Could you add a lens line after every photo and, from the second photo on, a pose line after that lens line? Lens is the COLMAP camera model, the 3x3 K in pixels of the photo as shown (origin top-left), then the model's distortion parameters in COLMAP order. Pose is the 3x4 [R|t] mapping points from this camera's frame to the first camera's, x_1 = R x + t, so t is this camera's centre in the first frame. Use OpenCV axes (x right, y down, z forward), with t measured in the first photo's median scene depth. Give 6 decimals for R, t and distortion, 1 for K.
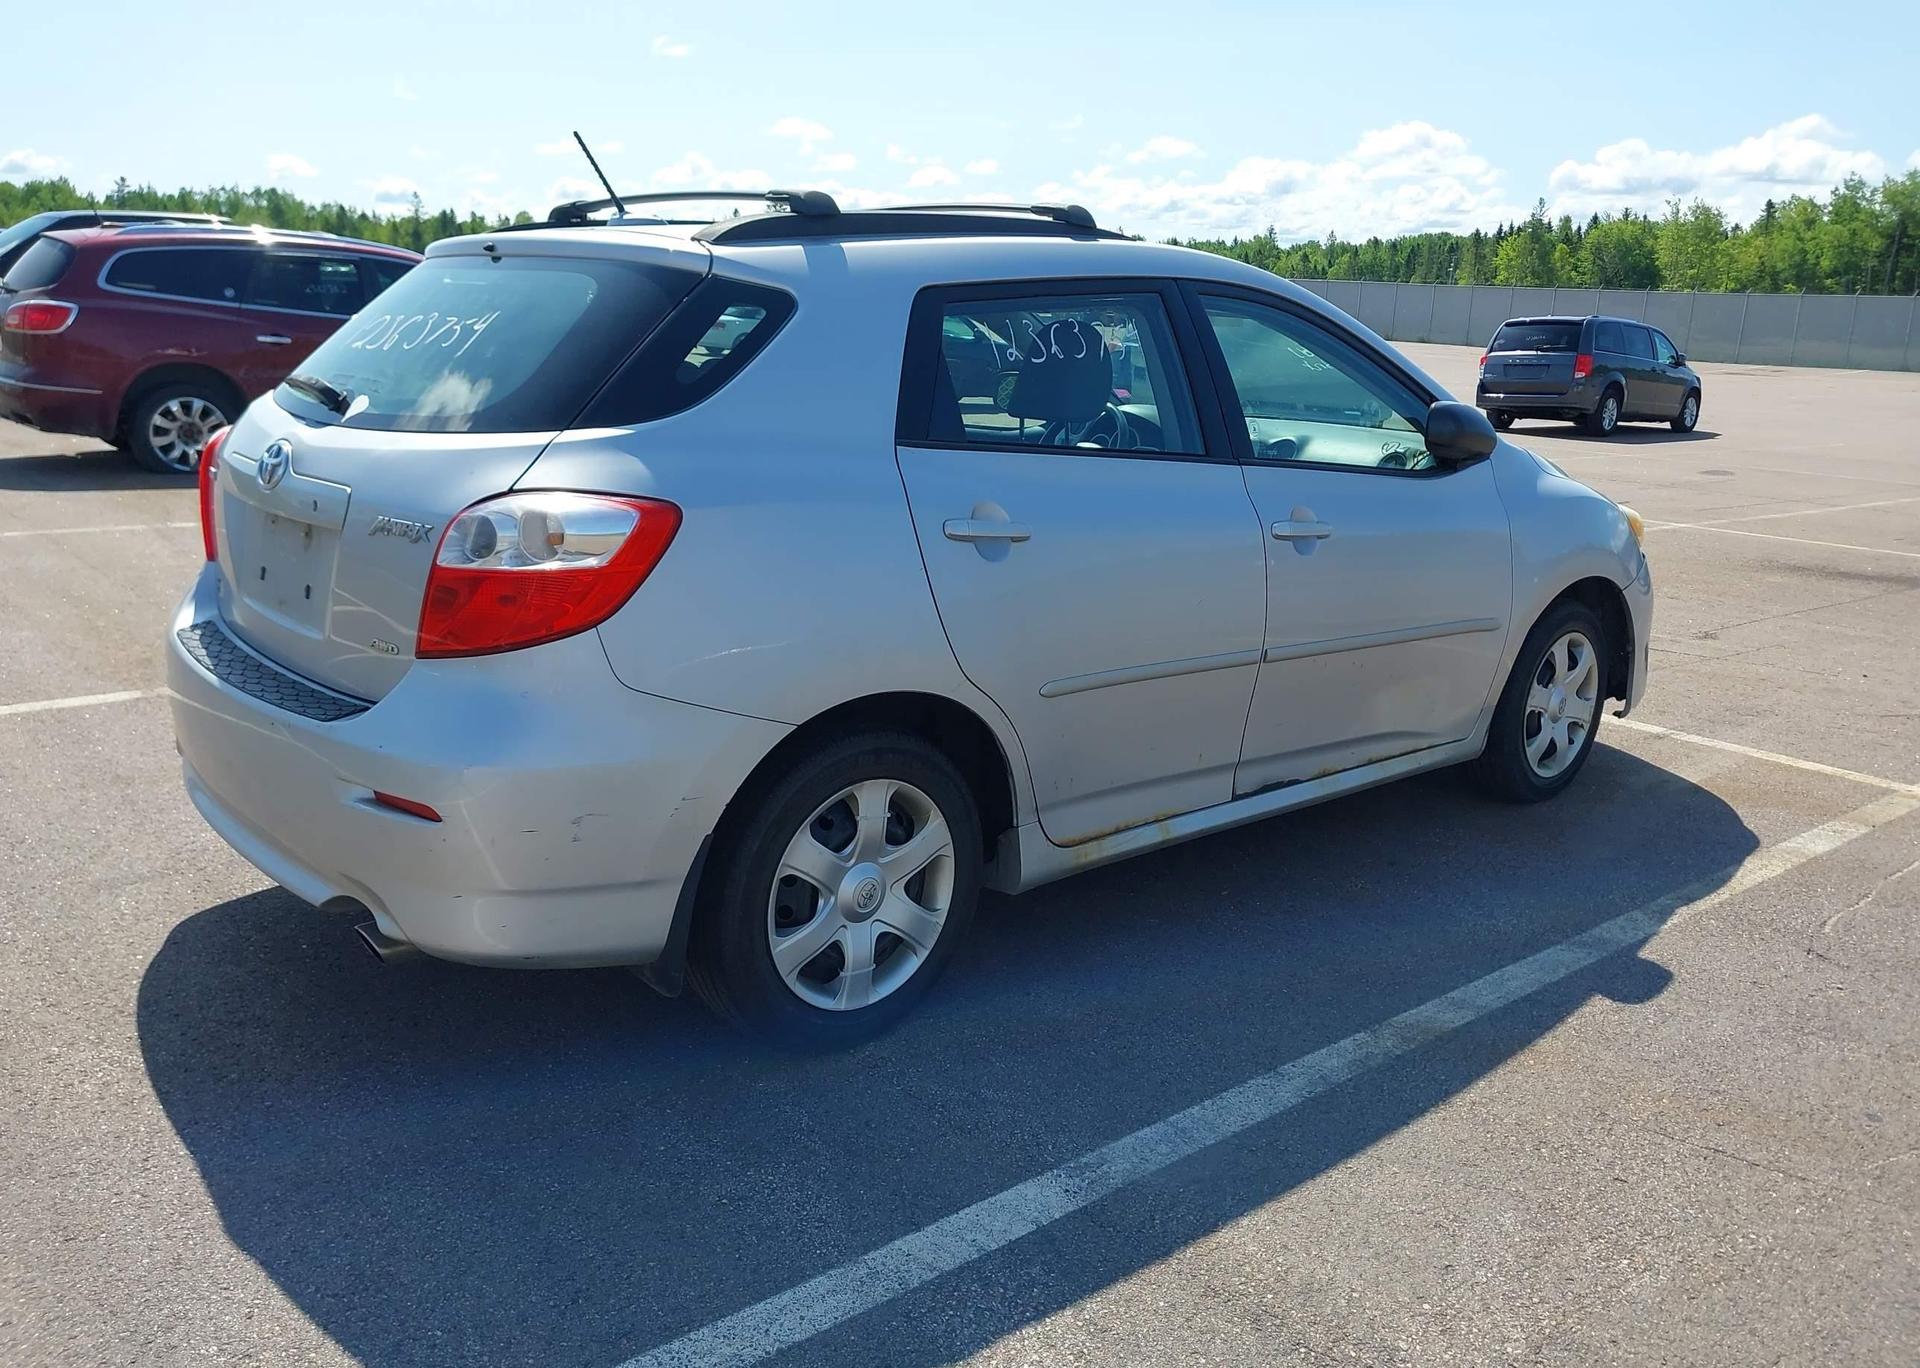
lens RADIAL K [[1506.3, 0, 976.6], [0, 1506.3, 678.3], [0, 0, 1]] dist [0.038951, -0.053212]
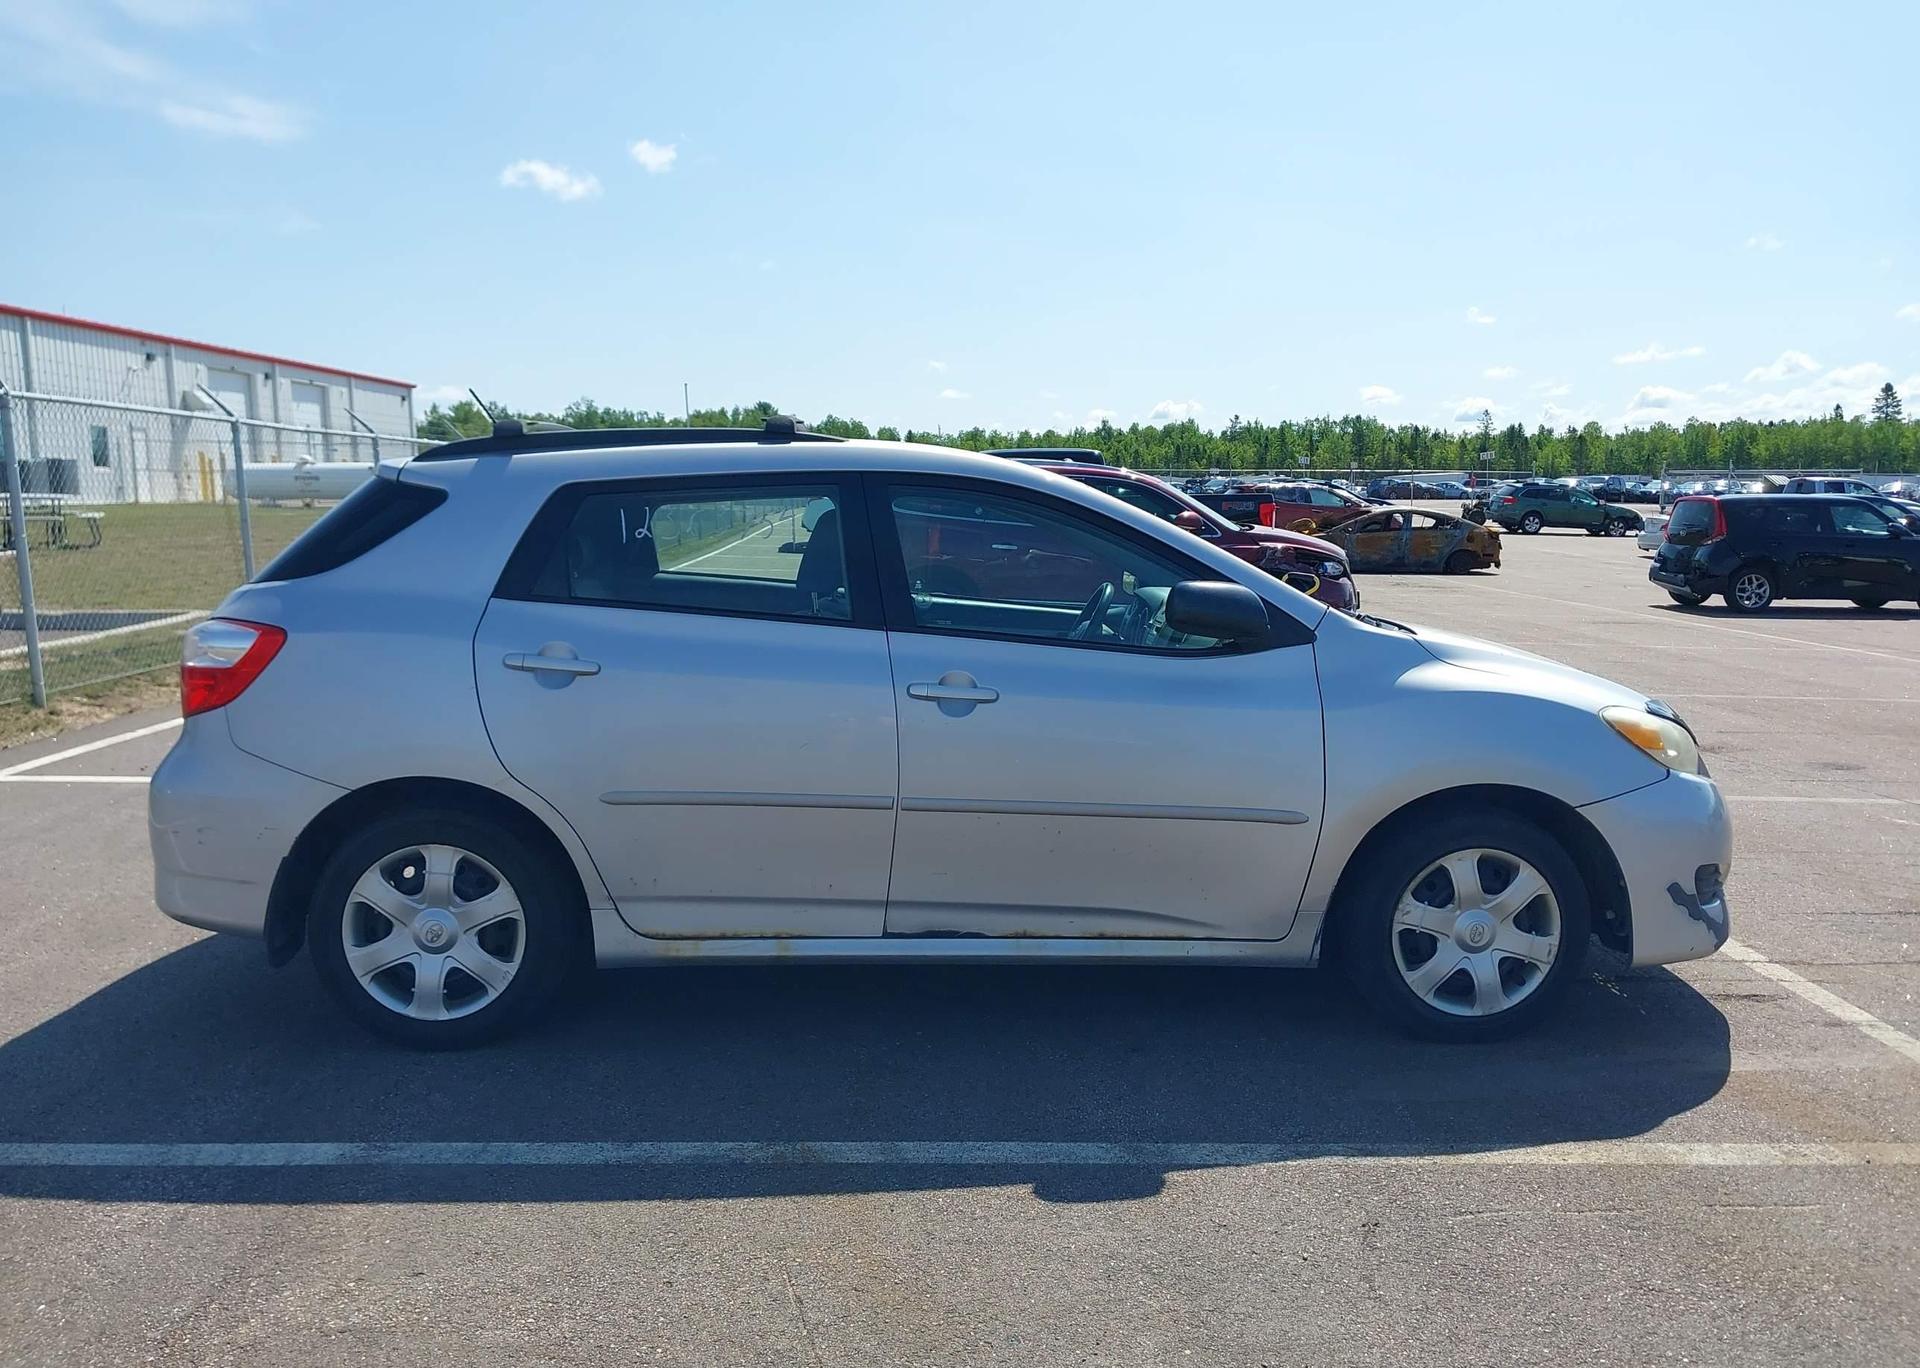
lens RADIAL K [[1506.3, 0, 972.3], [0, 1506.3, 688.0], [0, 0, 1]] dist [0.038951, -0.053212]
pose [[0.780732, 0.047578, -0.623052, 0.836673], [-0.126933, 0.988384, -0.083580, -0.013274], [0.611838, 0.144340, 0.777702, 0.167166]]
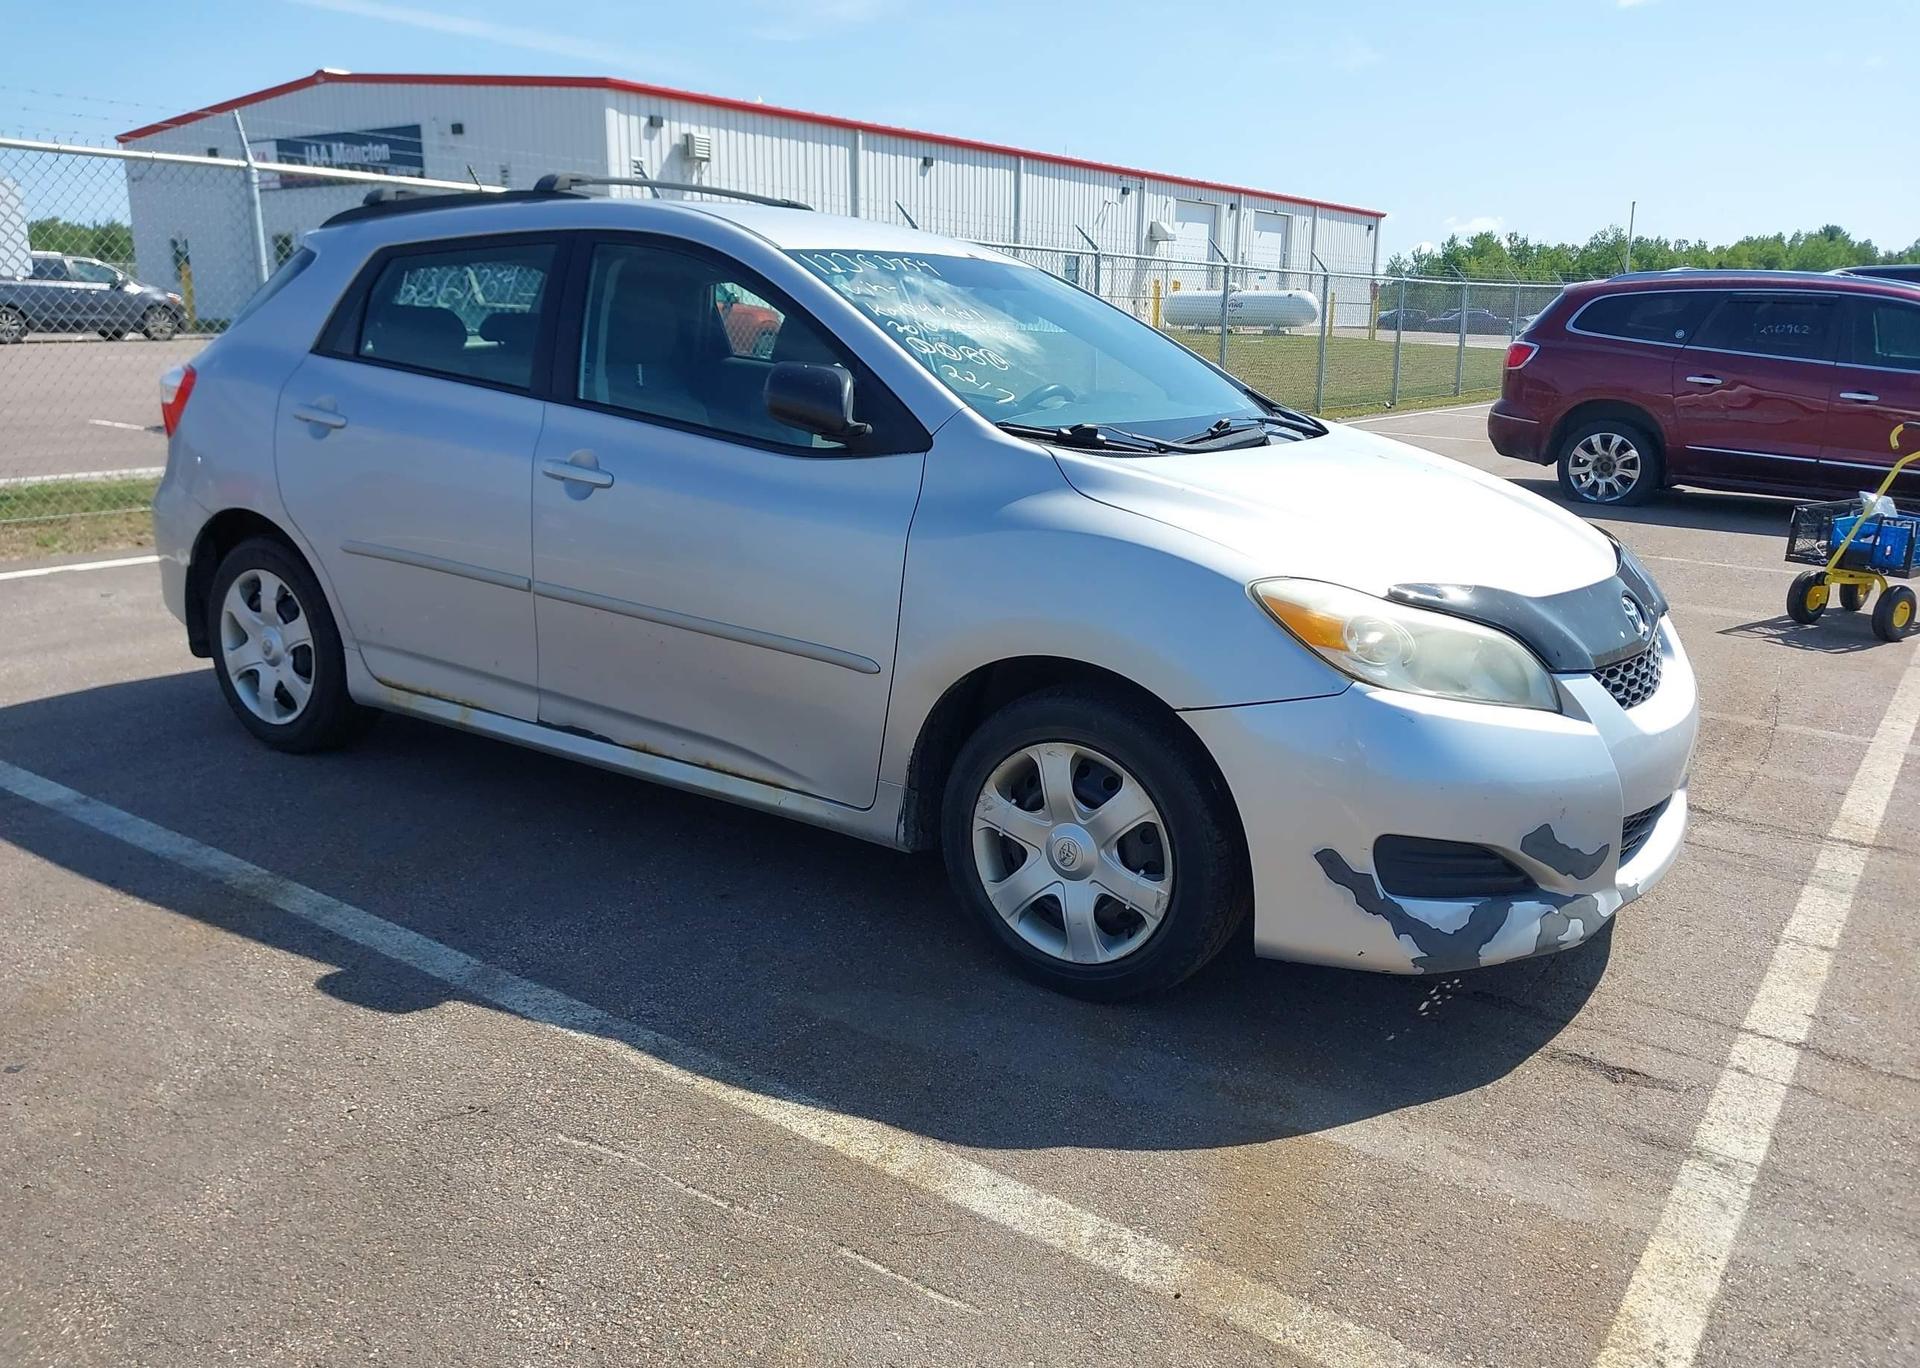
lens RADIAL K [[1506.3, 0, 971.7], [0, 1506.3, 683.8], [0, 0, 1]] dist [0.038951, -0.053212]
pose [[0.250906, 0.201617, -0.946782, 1.173134], [-0.247906, 0.958835, 0.138486, -0.157642], [0.935729, 0.199966, 0.290560, 0.921389]]
